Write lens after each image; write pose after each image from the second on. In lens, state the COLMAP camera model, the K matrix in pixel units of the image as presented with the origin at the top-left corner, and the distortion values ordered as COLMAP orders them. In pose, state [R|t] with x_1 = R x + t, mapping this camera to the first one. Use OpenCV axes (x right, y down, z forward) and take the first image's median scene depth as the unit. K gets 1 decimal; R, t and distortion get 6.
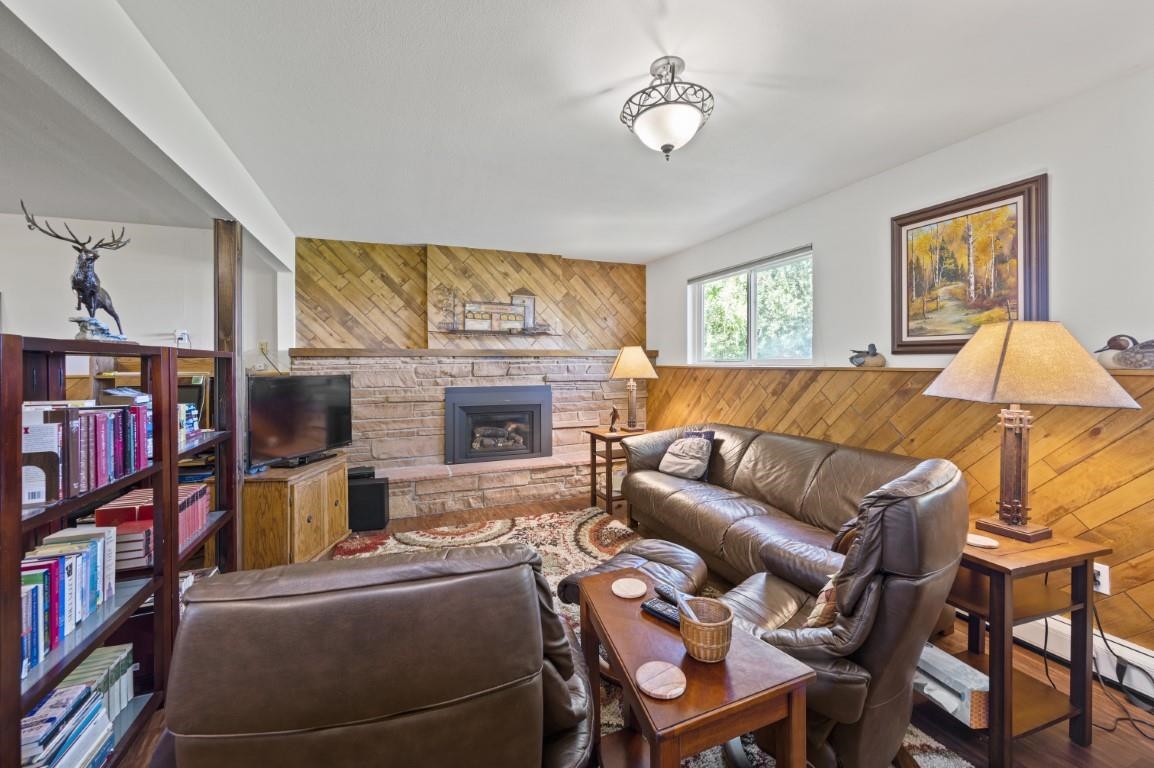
lens RADIAL K [[461.8, 0, 582.5], [0, 461.8, 367.9], [0, 0, 1]] dist [-0.002659, -0.000267]
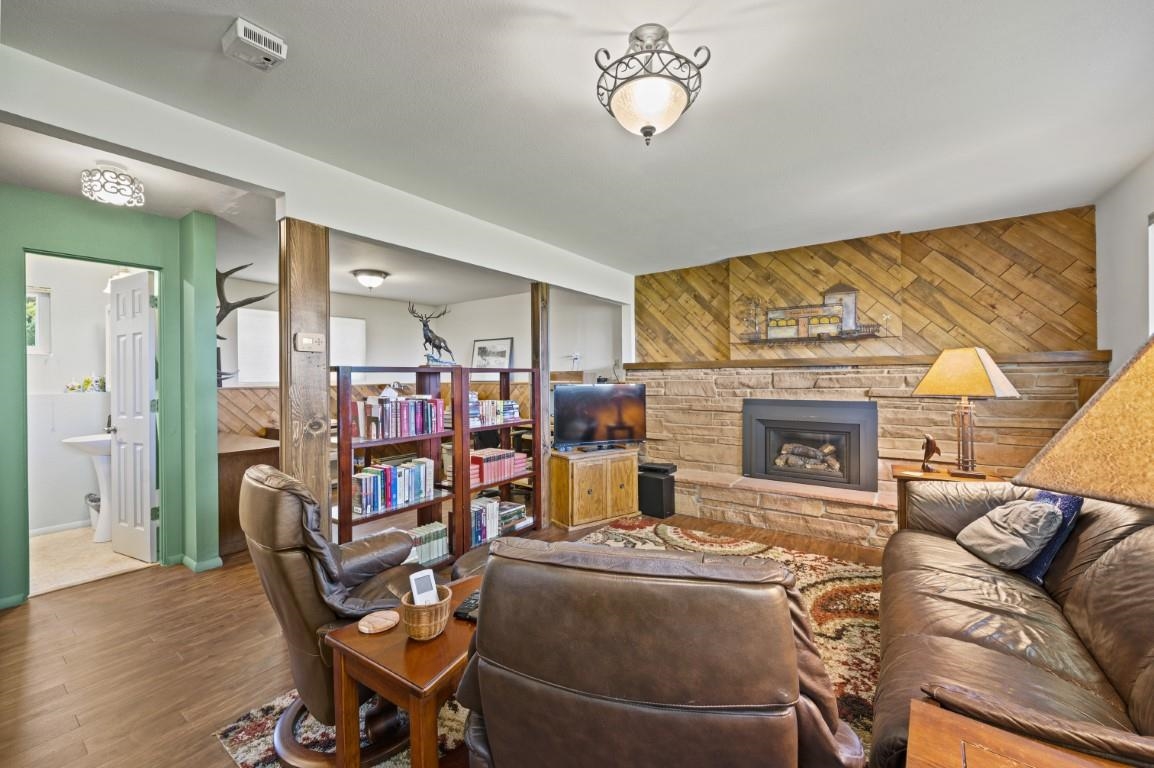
lens RADIAL K [[461.8, 0, 580.4], [0, 461.8, 377.7], [0, 0, 1]] dist [-0.002659, -0.000267]
pose [[0.538552, 0.003097, -0.842587, 0.357095], [-0.001428, 0.999995, 0.002763, -0.005087], [0.842591, -0.000284, 0.538554, 0.172453]]
